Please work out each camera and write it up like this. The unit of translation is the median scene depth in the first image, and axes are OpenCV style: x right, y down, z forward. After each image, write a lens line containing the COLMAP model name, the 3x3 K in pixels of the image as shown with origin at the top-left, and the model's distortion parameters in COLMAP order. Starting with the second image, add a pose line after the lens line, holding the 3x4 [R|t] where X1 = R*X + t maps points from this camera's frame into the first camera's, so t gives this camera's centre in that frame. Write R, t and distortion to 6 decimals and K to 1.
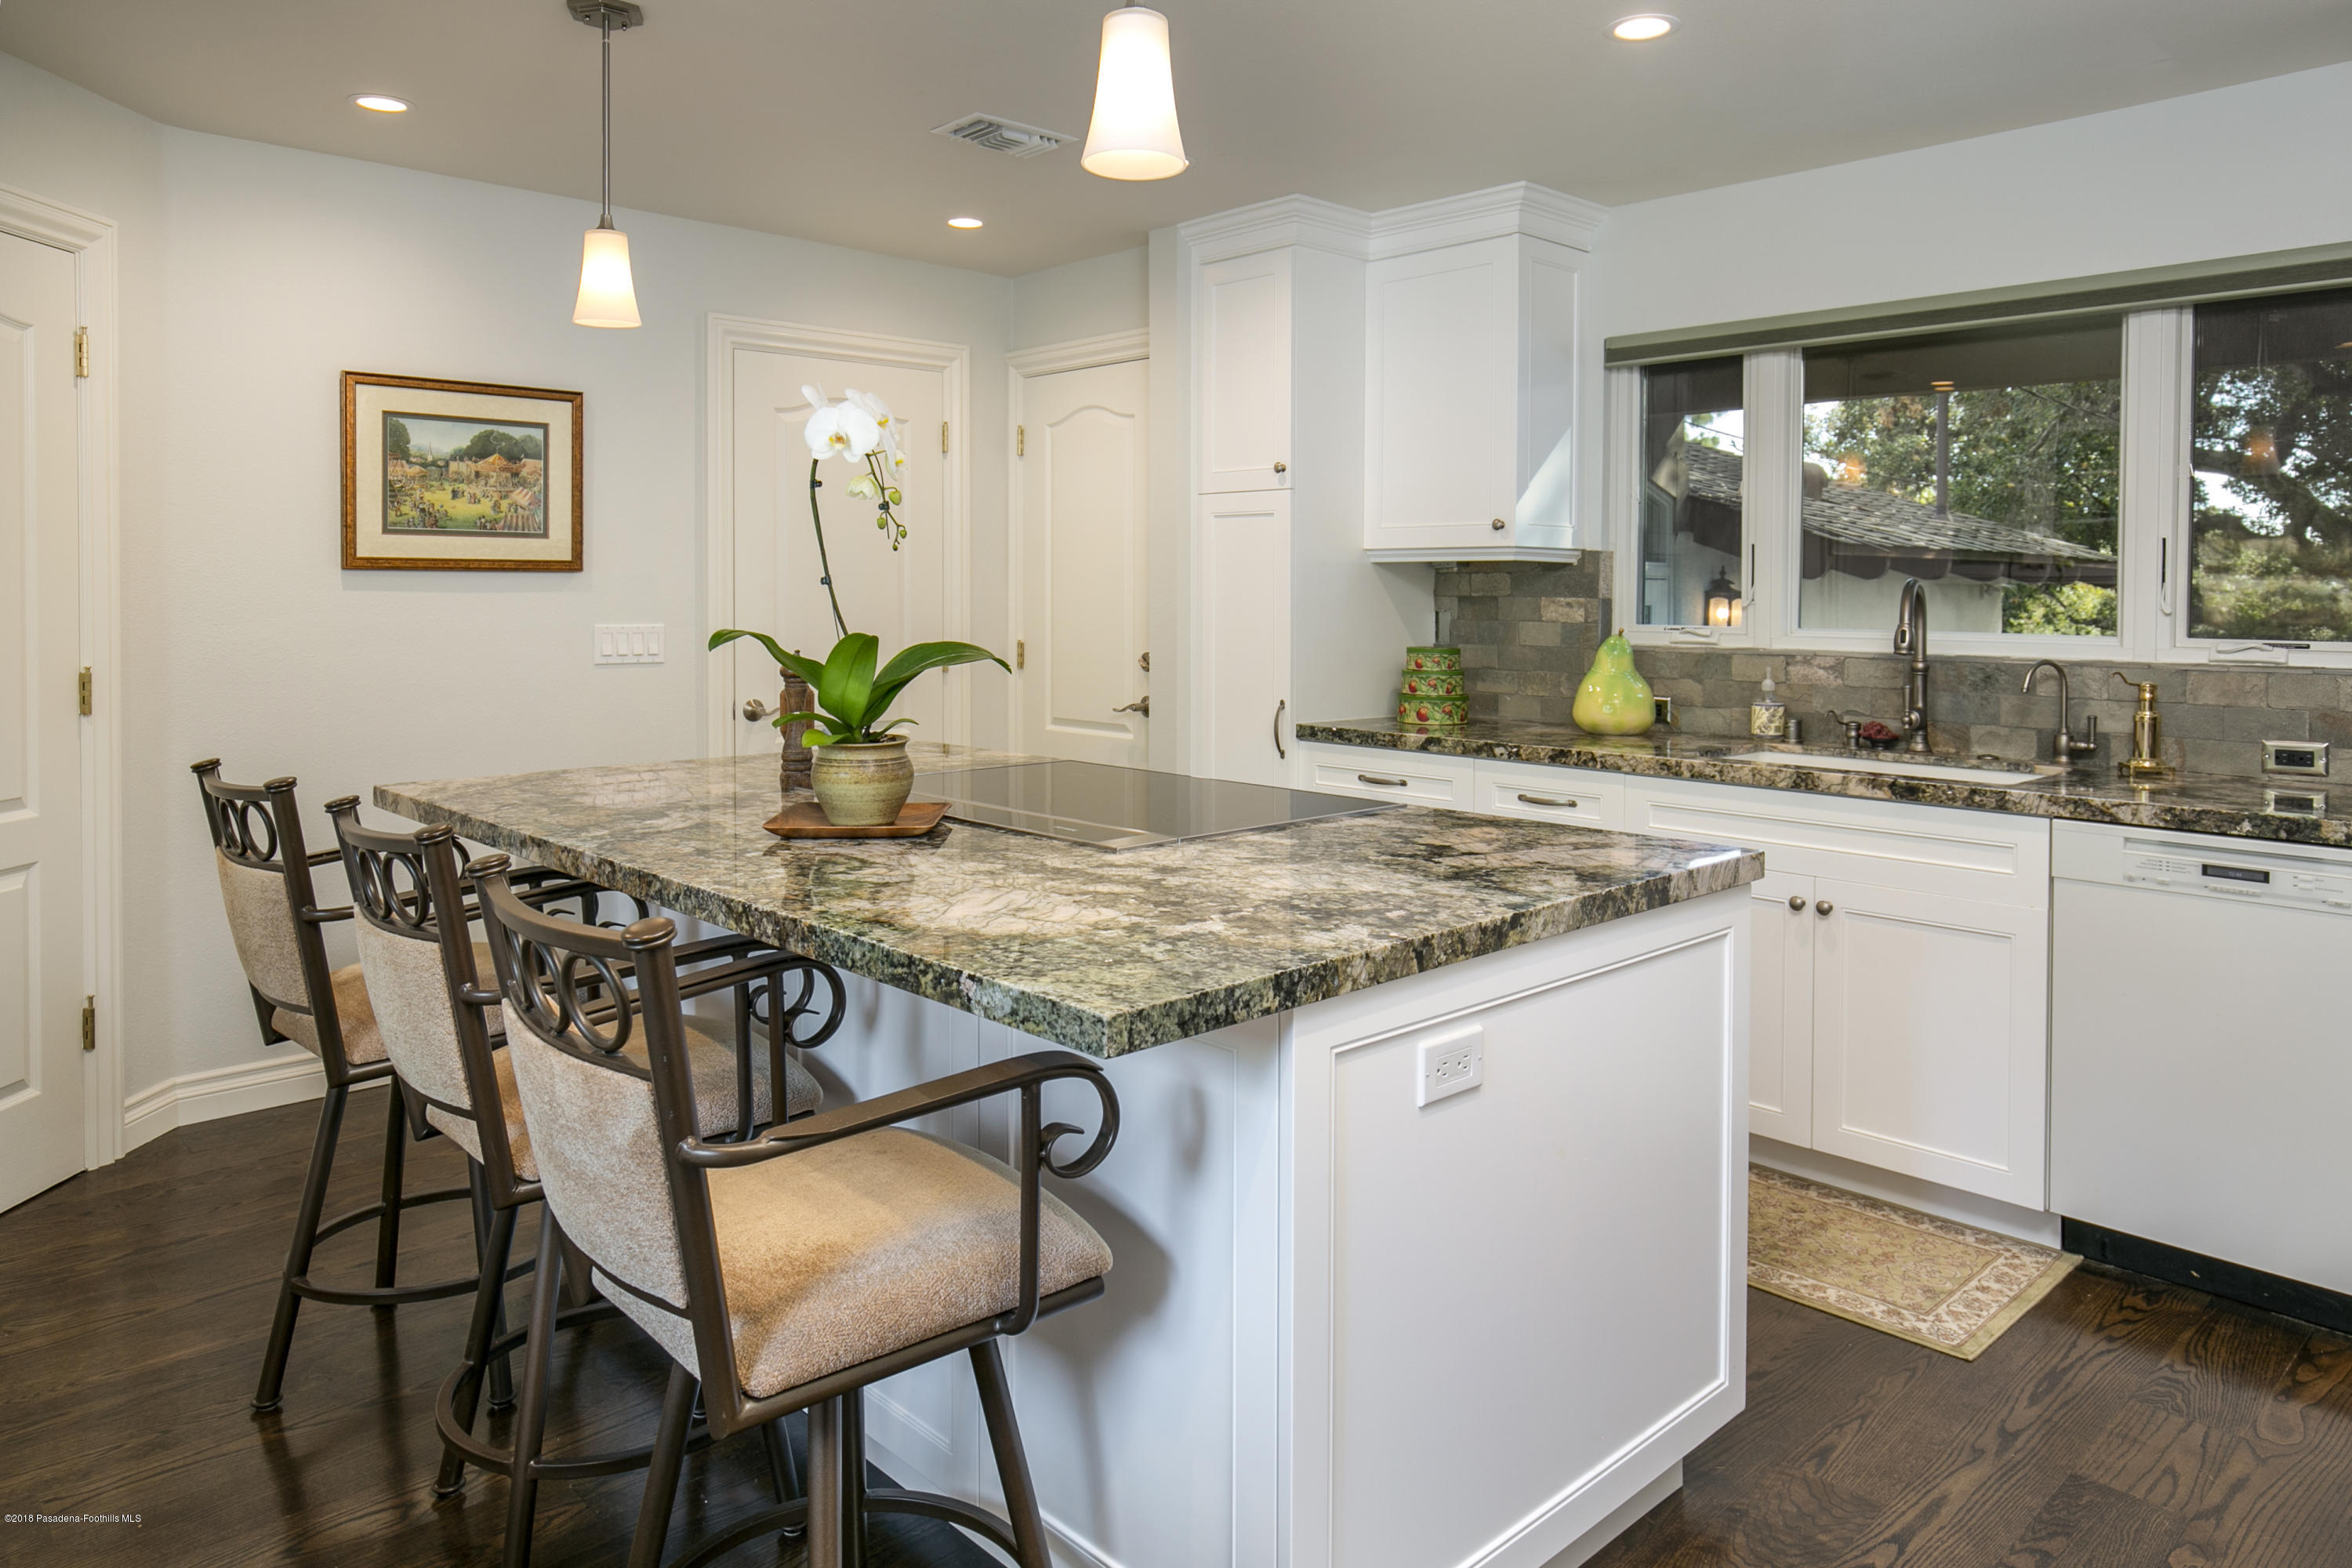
lens RADIAL K [[1525.1, 0, 1184.0], [0, 1525.1, 633.7], [0, 0, 1]] dist [-0.006208, 0.002458]
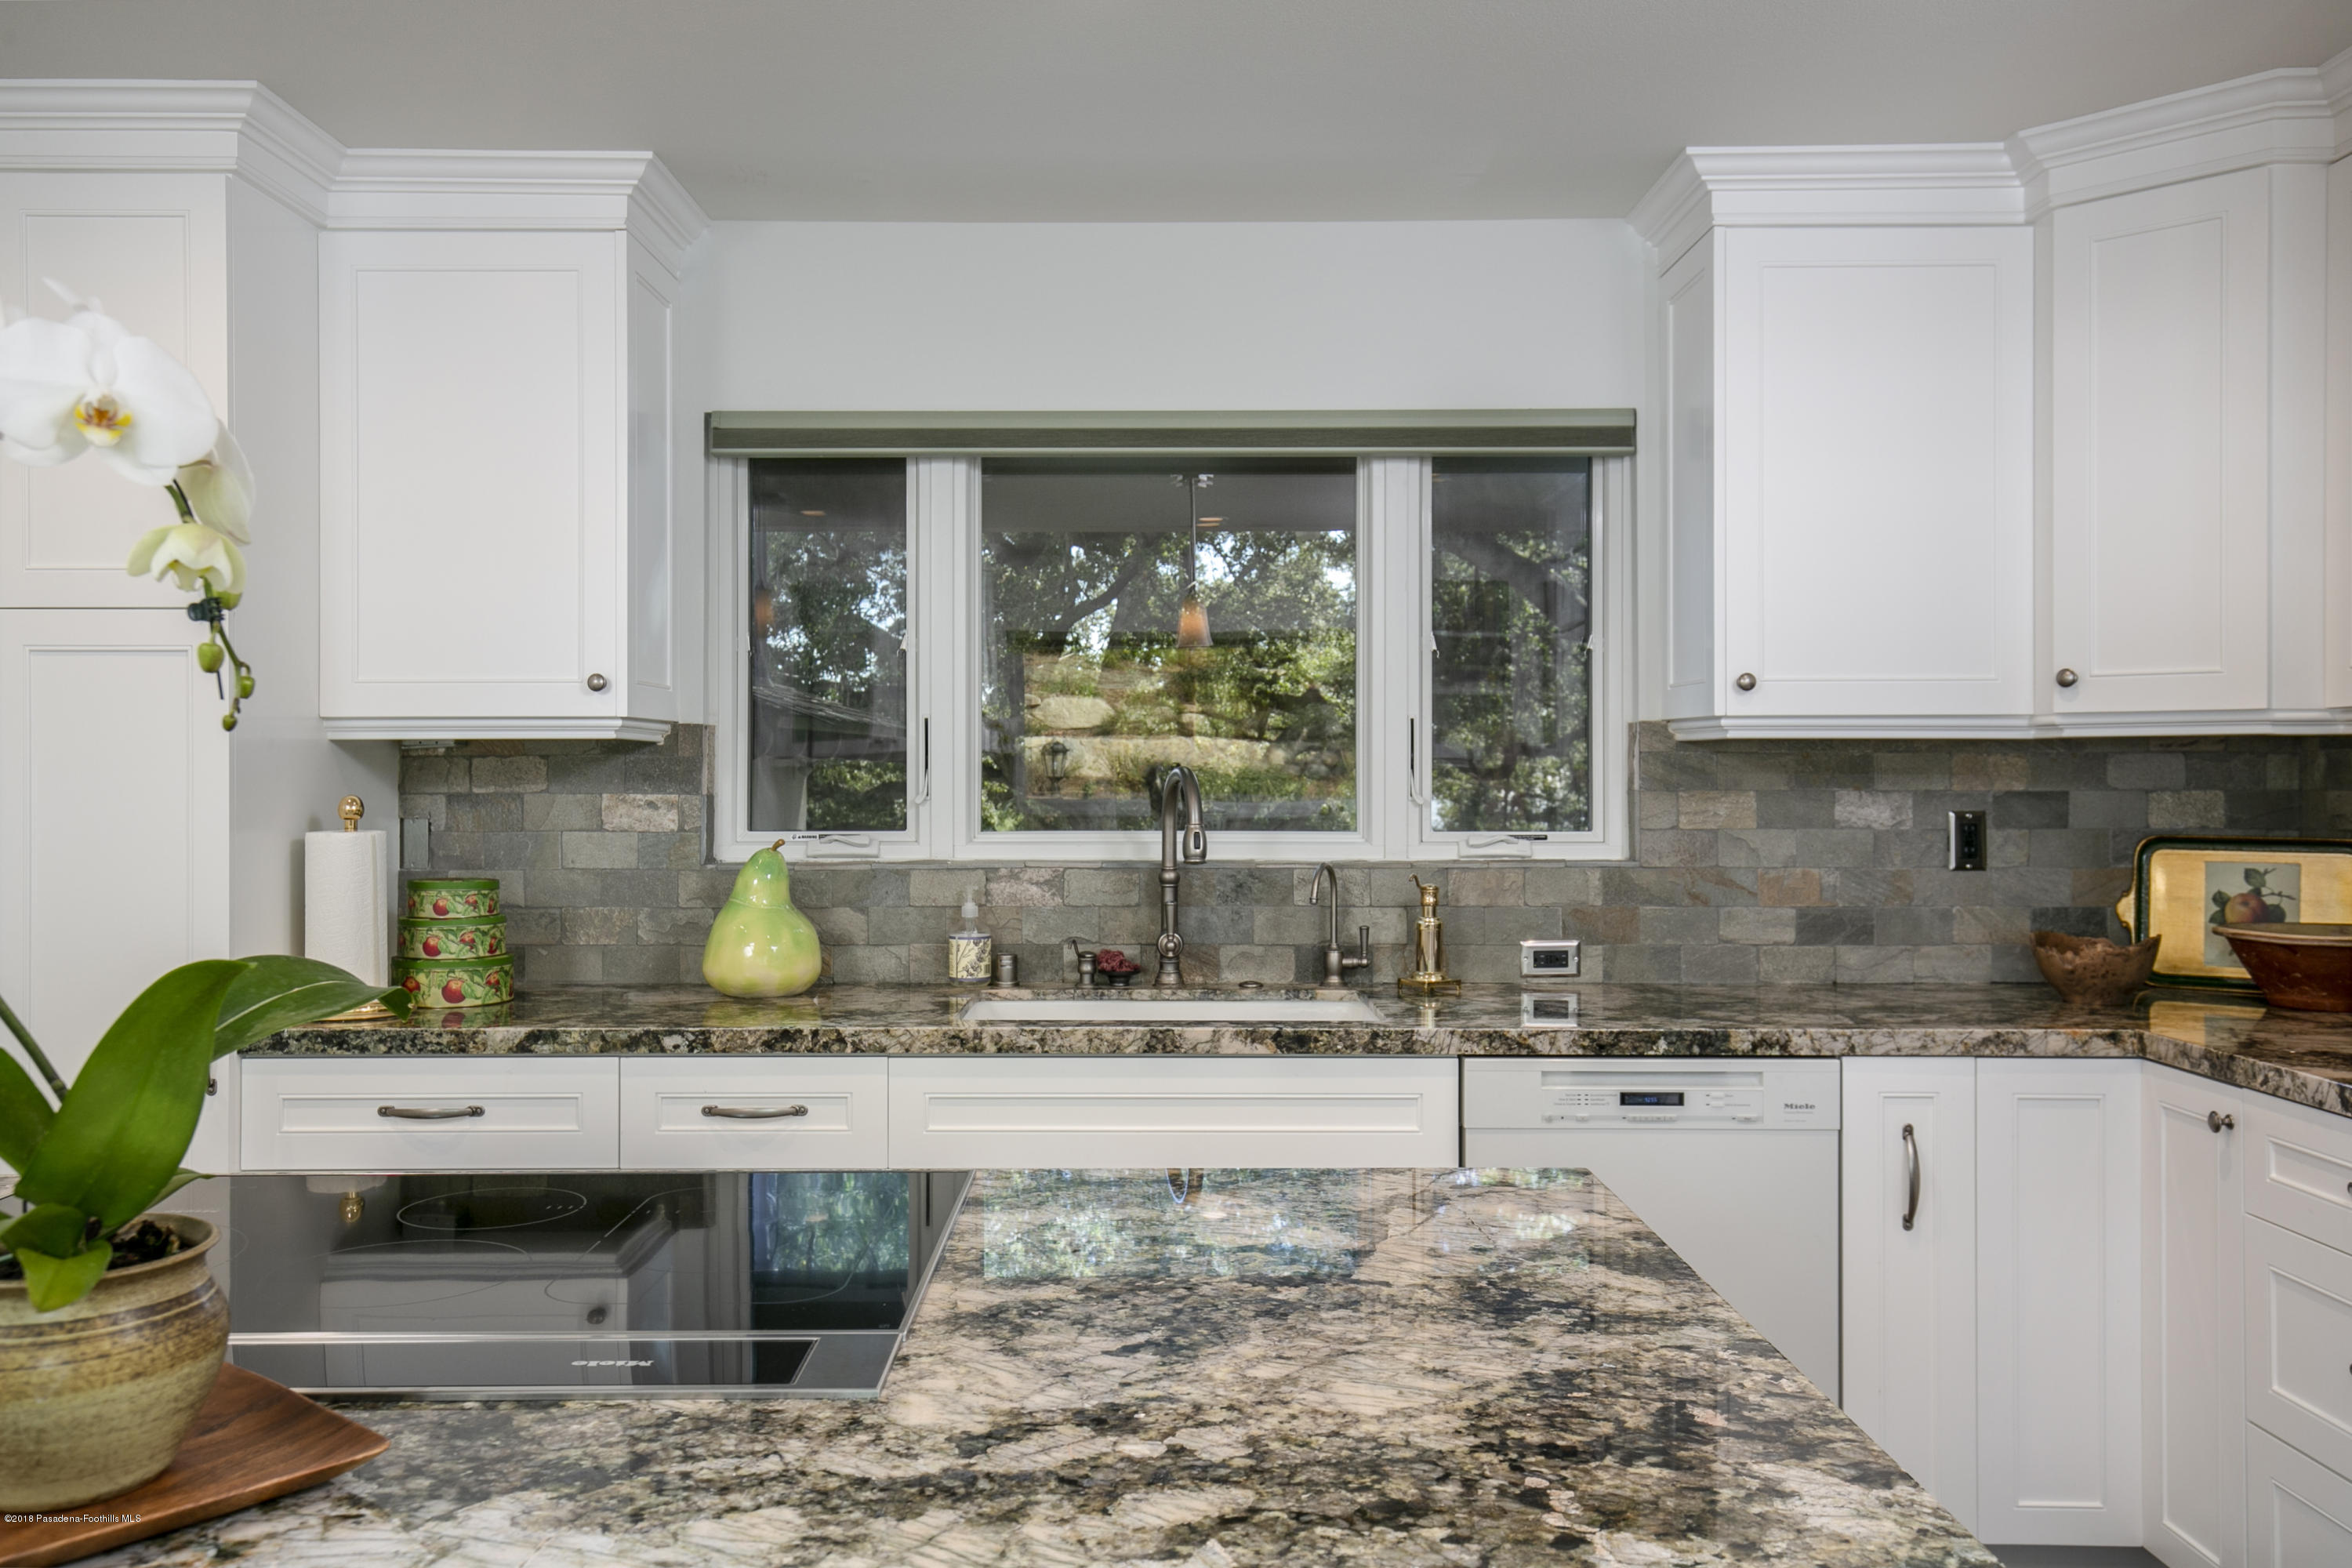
lens RADIAL K [[1903.8, 0, 1176.0], [0, 1903.8, 784.0], [0, 0, 1]] dist [0.020437, -0.002444]
pose [[0.693943, -0.013861, 0.719897, -0.224709], [0.026652, 0.999624, -0.006445, -0.019920], [-0.719537, 0.023659, 0.694051, 0.310164]]
